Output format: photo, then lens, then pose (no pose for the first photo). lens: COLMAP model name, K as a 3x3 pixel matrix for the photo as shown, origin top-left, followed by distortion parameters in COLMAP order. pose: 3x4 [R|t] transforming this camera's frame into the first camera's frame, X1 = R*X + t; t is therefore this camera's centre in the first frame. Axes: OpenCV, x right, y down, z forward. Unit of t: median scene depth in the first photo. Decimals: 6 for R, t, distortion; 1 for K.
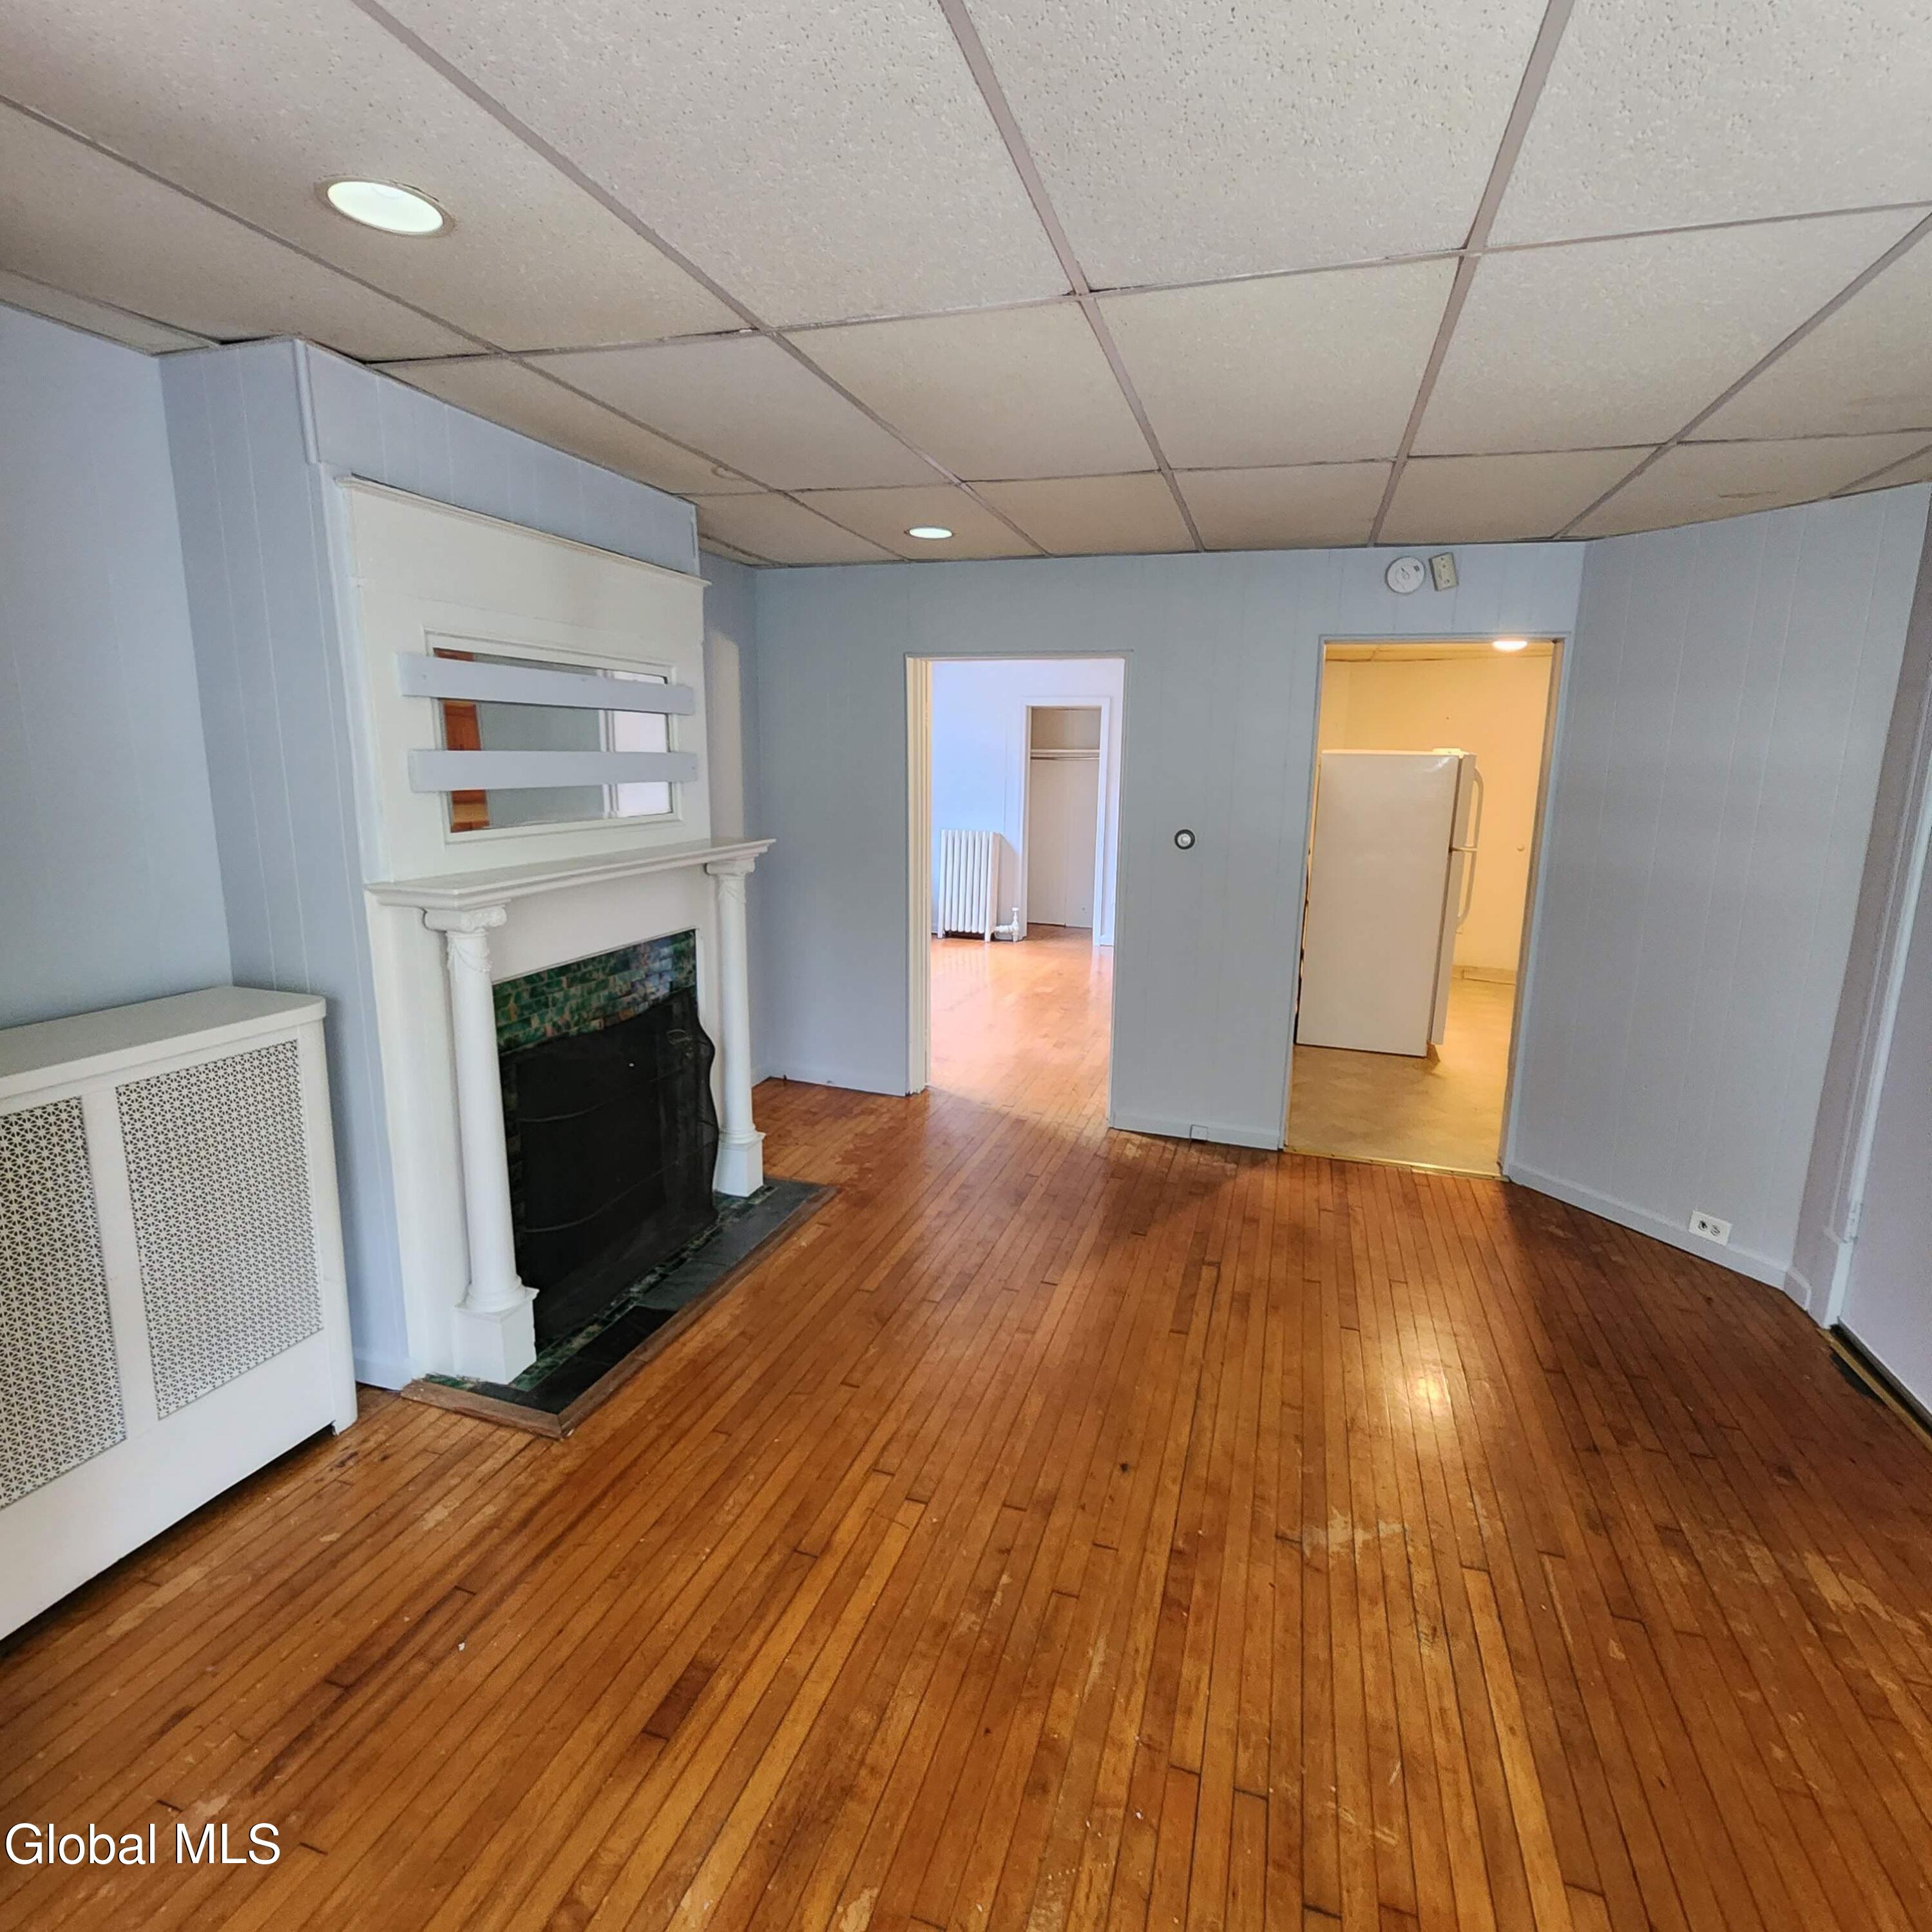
lens RADIAL K [[1060.9, 0, 942.3], [0, 1060.9, 957.2], [0, 0, 1]] dist [-0.004203, 0.003005]
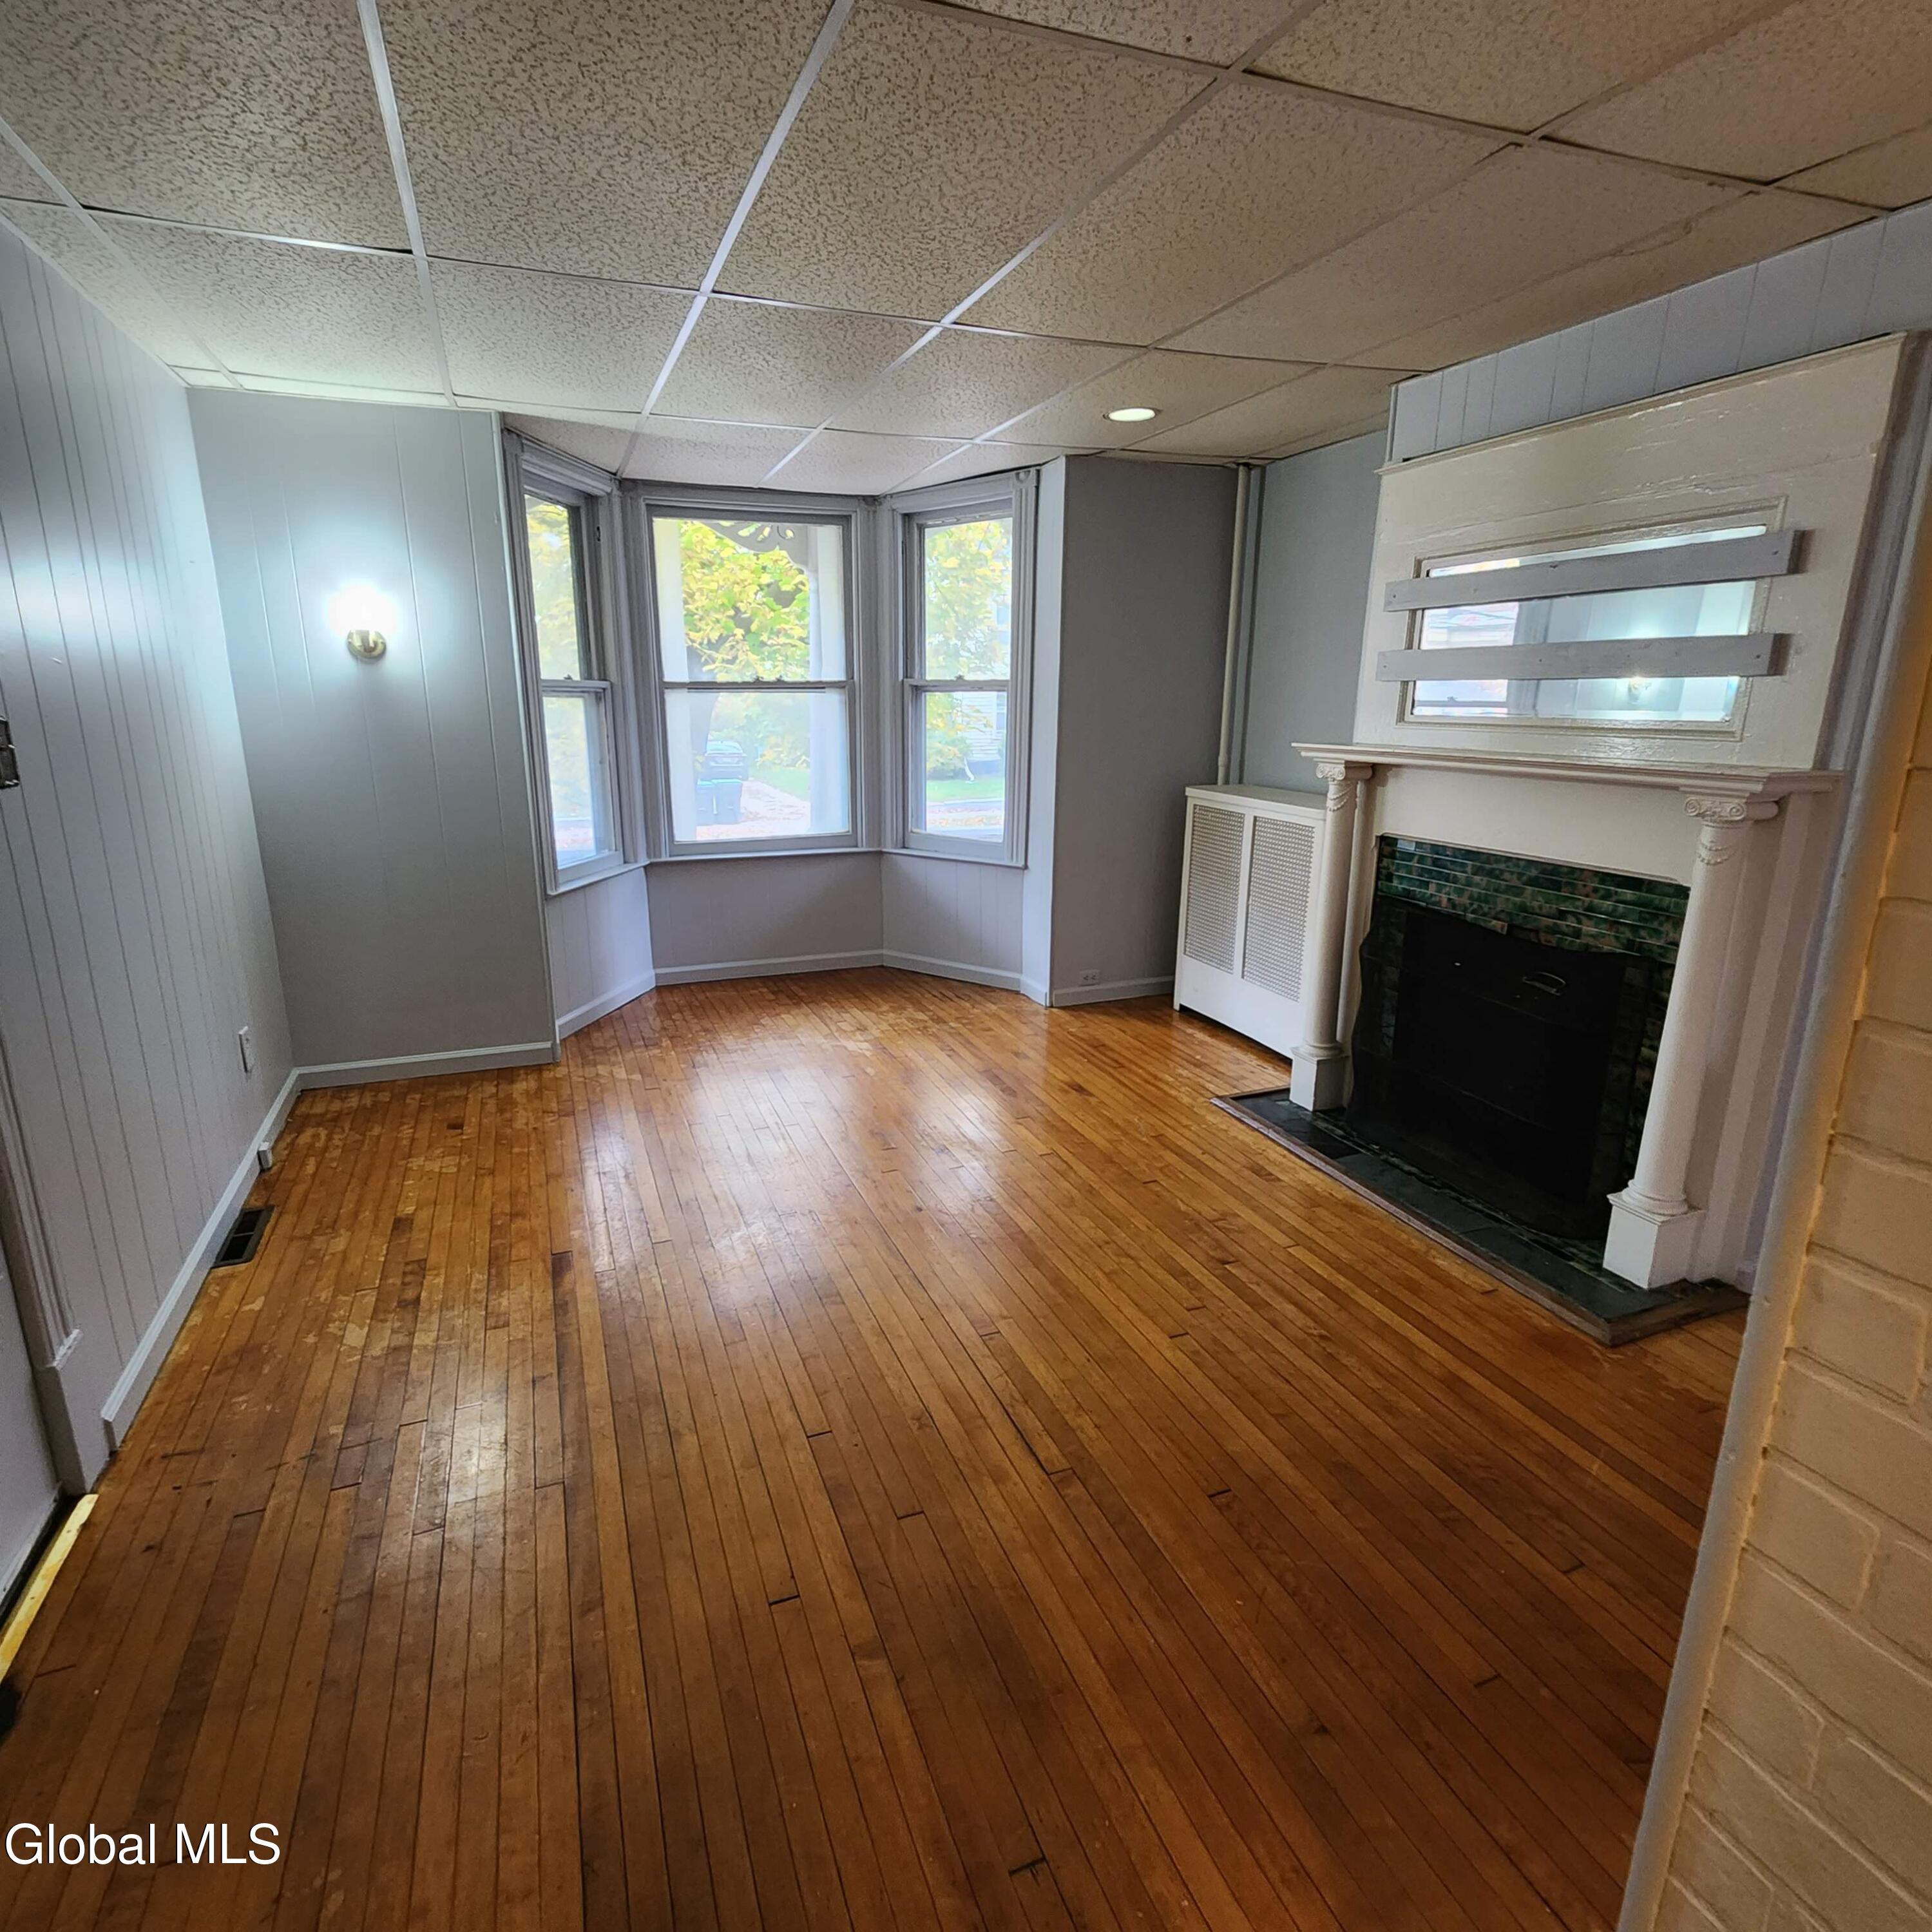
lens RADIAL K [[1060.9, 0, 963.2], [0, 1060.9, 953.9], [0, 0, 1]] dist [-0.004203, 0.003005]
pose [[-0.756747, 0.135994, -0.639406, 0.757798], [-0.142095, 0.920515, 0.363953, -0.222062], [0.638078, 0.366276, -0.677272, 1.502816]]
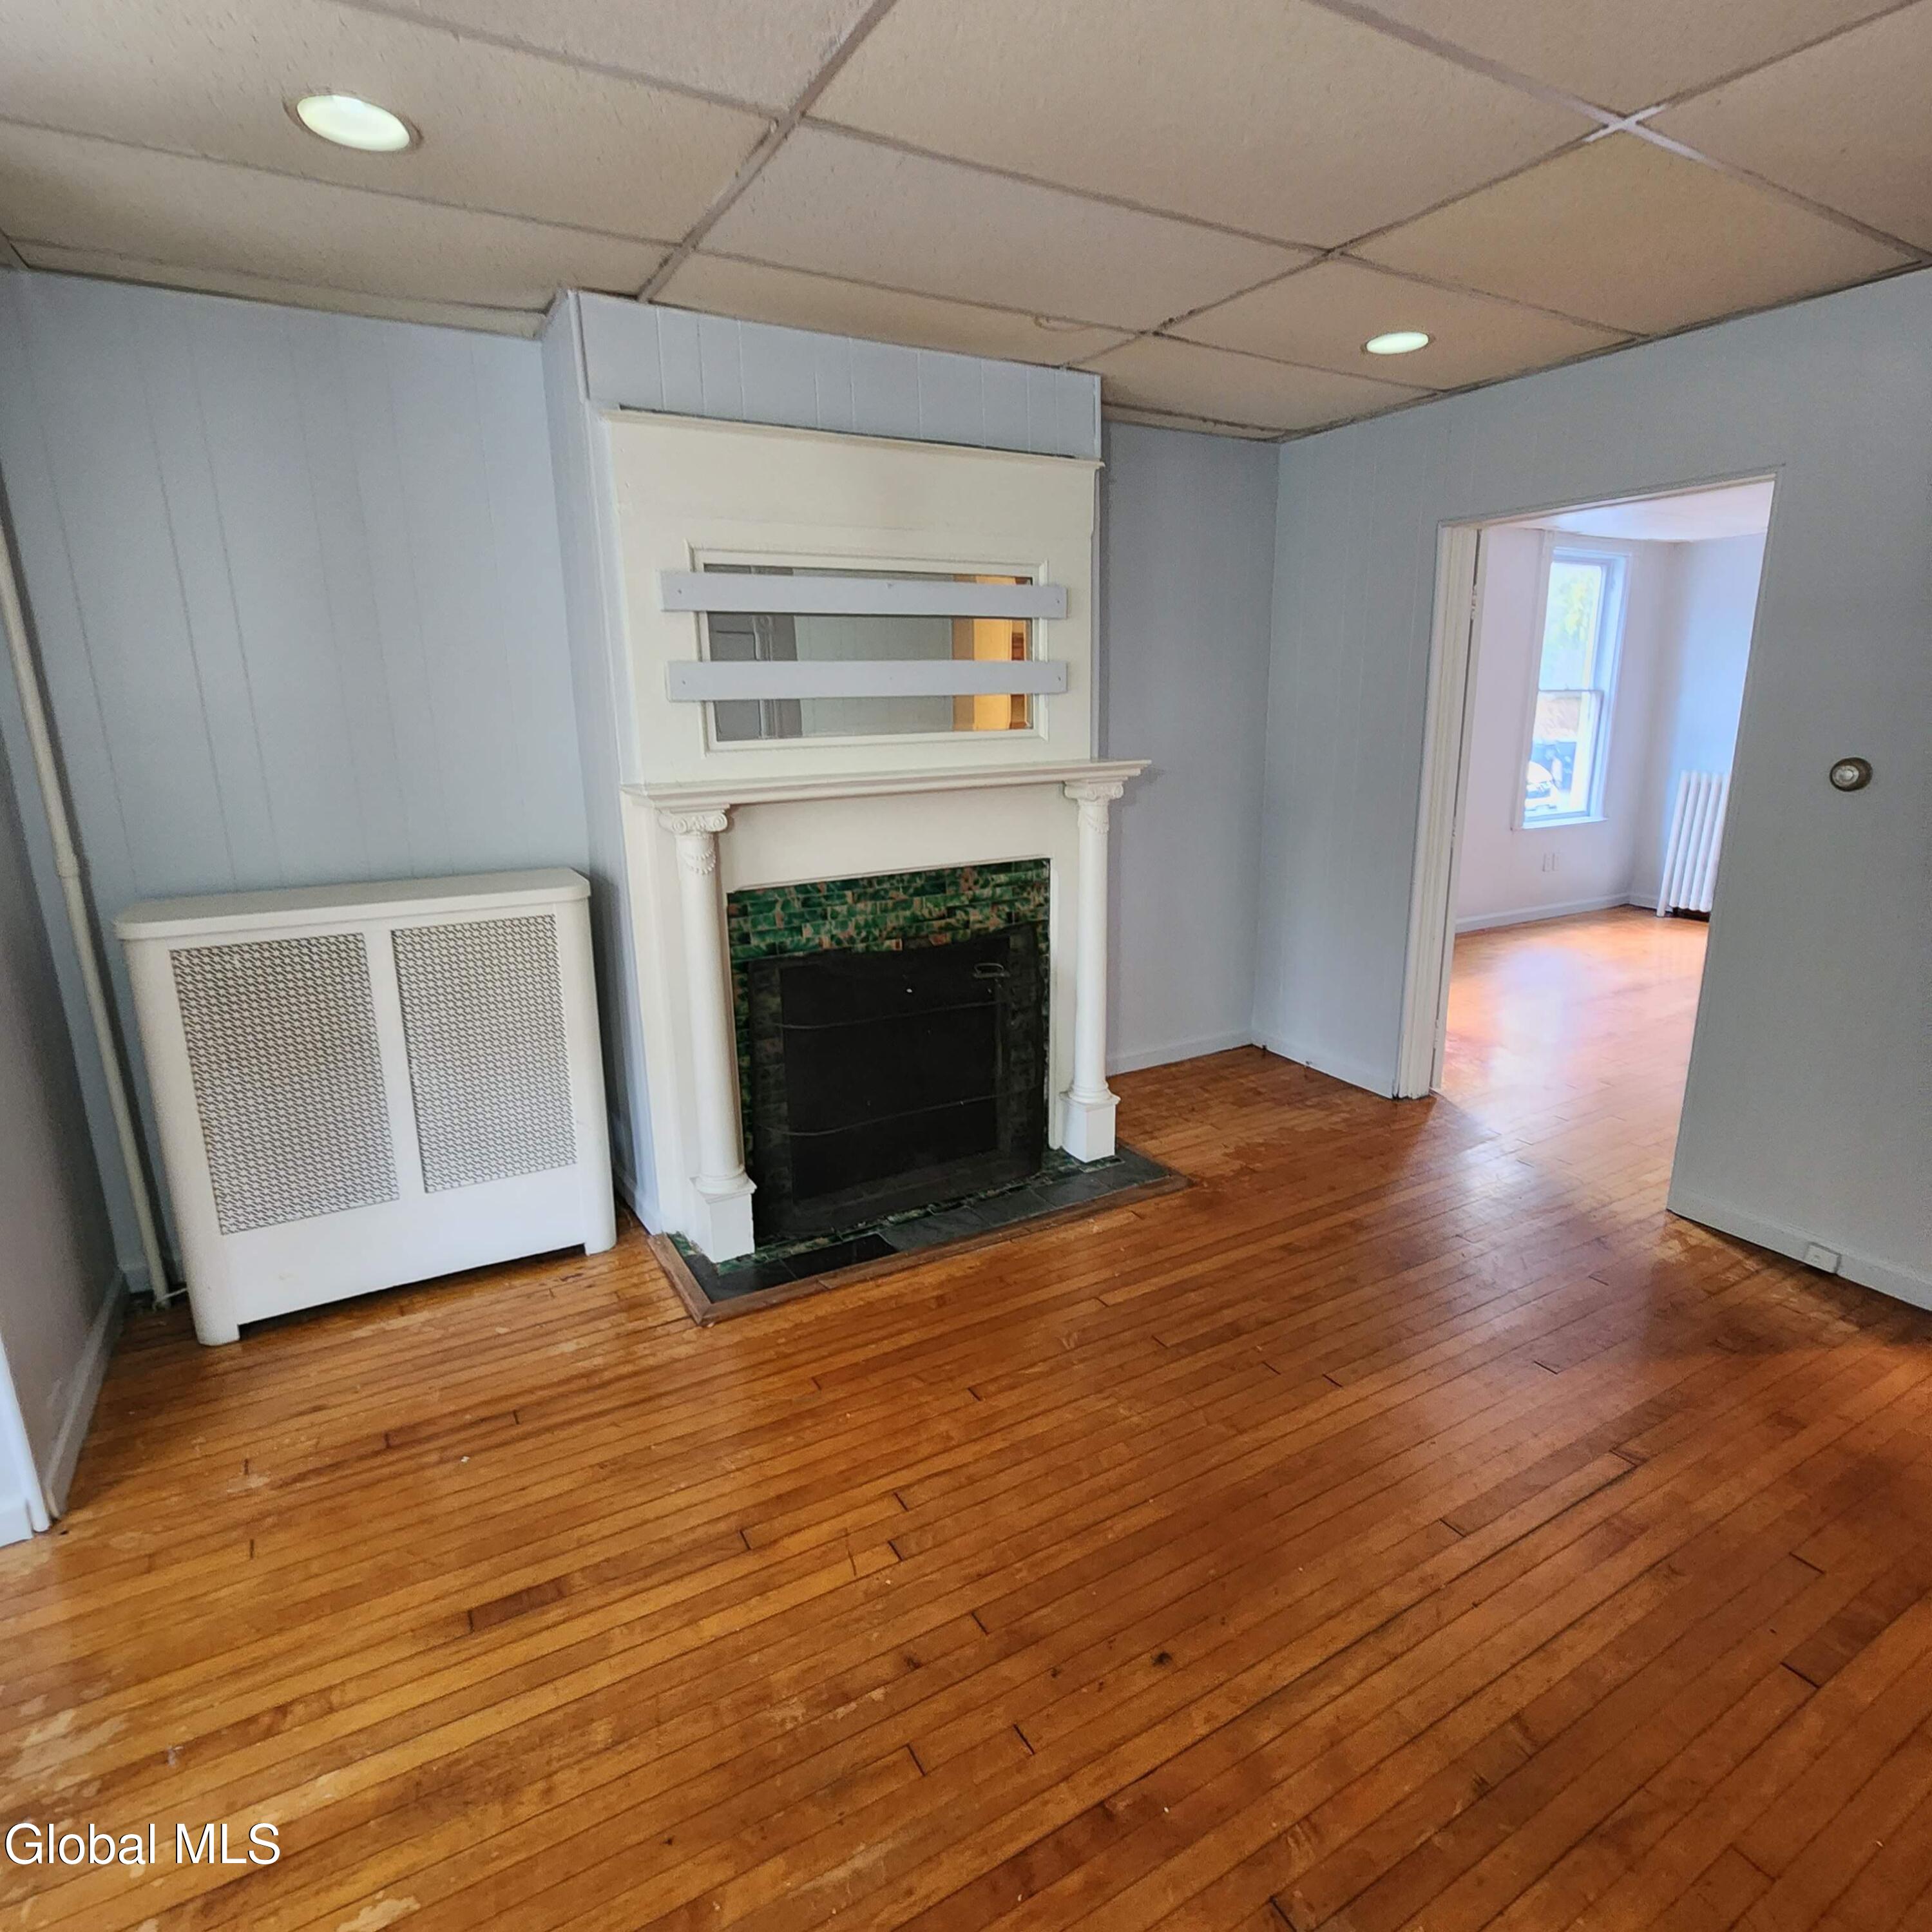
lens RADIAL K [[1060.9, 0, 935.0], [0, 1060.9, 953.8], [0, 0, 1]] dist [-0.004203, 0.003005]
pose [[0.741054, 0.128825, -0.658971, 0.387083], [-0.098134, 0.991663, 0.083507, -0.015161], [0.664235, 0.002785, 0.747518, 0.323716]]
